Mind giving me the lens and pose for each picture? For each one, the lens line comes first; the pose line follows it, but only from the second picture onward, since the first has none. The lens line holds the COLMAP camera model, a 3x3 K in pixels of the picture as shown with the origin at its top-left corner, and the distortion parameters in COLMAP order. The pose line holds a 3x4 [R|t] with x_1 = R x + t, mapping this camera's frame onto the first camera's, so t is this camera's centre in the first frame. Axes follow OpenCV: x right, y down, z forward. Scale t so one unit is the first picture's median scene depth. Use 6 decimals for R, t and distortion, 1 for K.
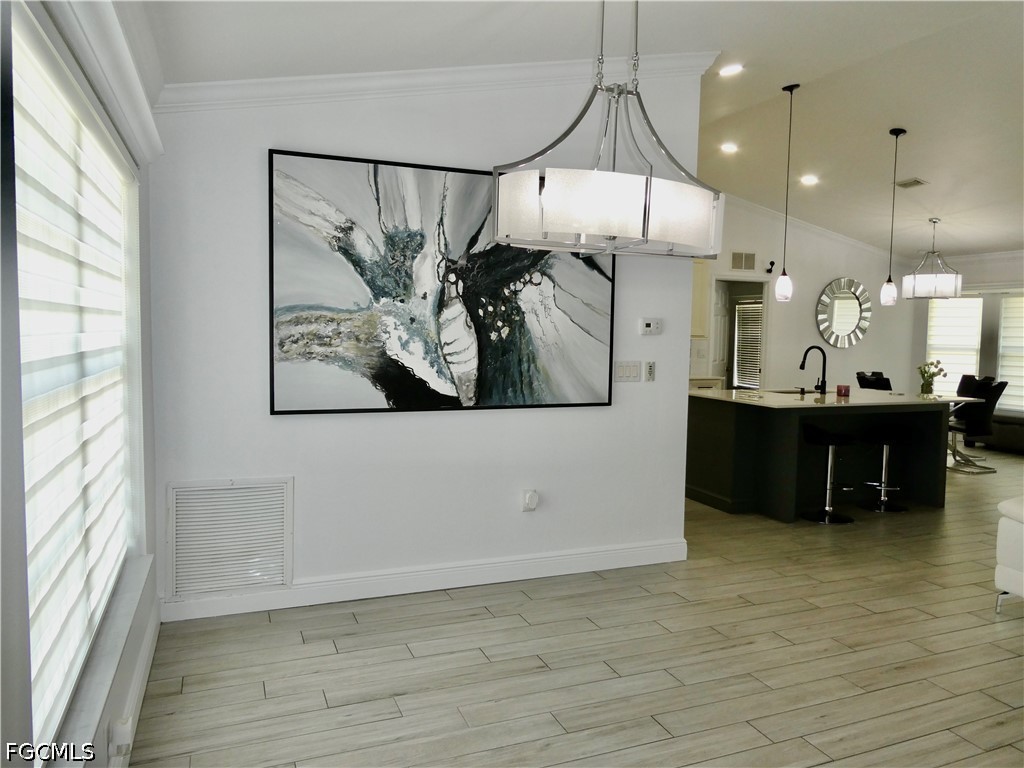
lens RADIAL K [[718.2, 0, 512.0], [0, 718.2, 384.0], [0, 0, 1]] dist [-0.003259, -0.002403]
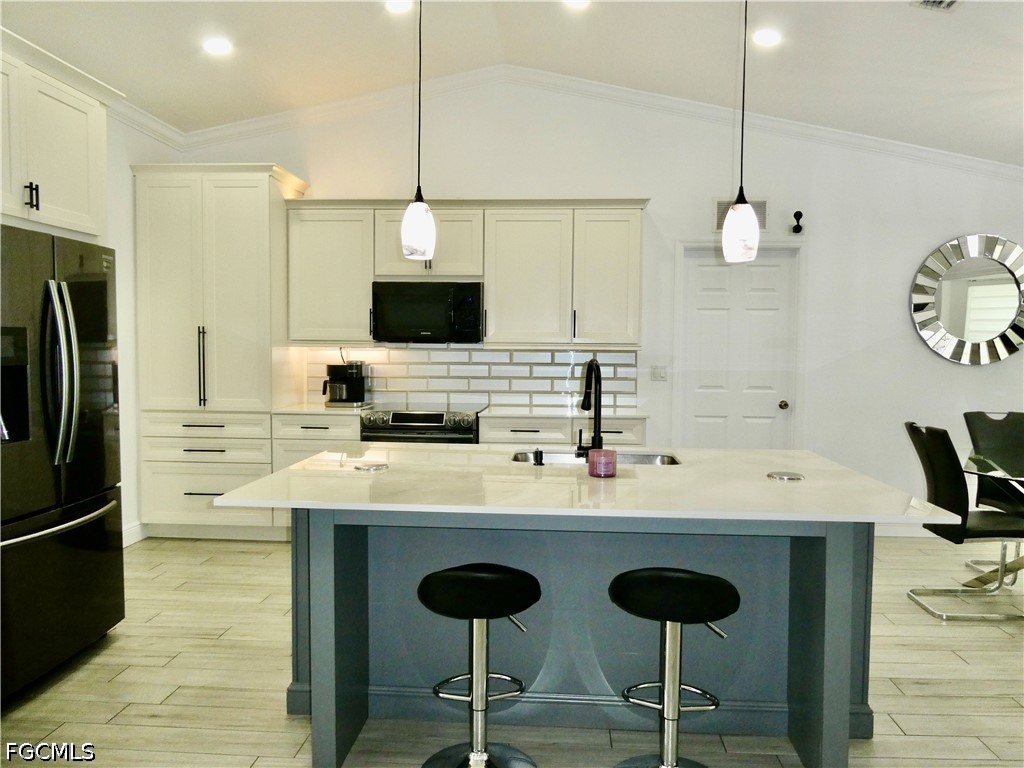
lens RADIAL K [[718.2, 0, 512.0], [0, 718.2, 384.0], [0, 0, 1]] dist [-0.003259, -0.002403]
pose [[0.897299, 0.018634, -0.441030, 0.393597], [-0.030083, 0.999367, -0.018982, -0.016717], [0.440397, 0.030301, 0.897292, 0.378846]]
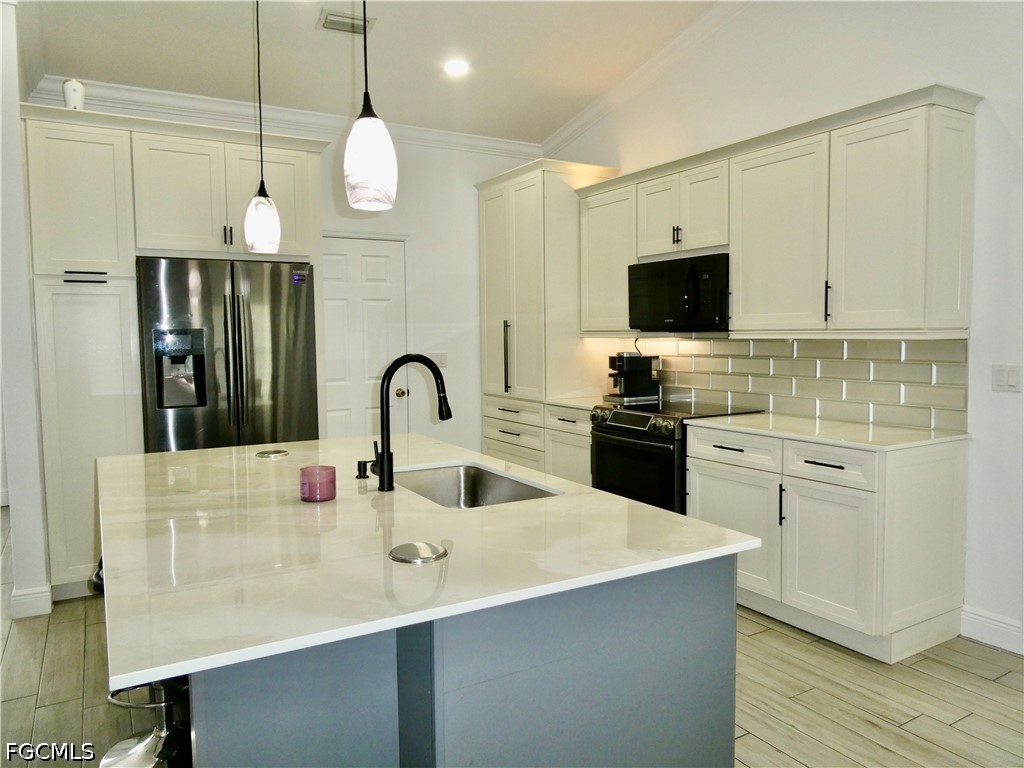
lens RADIAL K [[718.2, 0, 512.0], [0, 718.2, 384.0], [0, 0, 1]] dist [-0.003259, -0.002403]
pose [[0.150011, 0.056050, -0.987094, 0.538359], [-0.064432, 0.996824, 0.046810, -0.038856], [0.986583, 0.056579, 0.153146, 0.677267]]
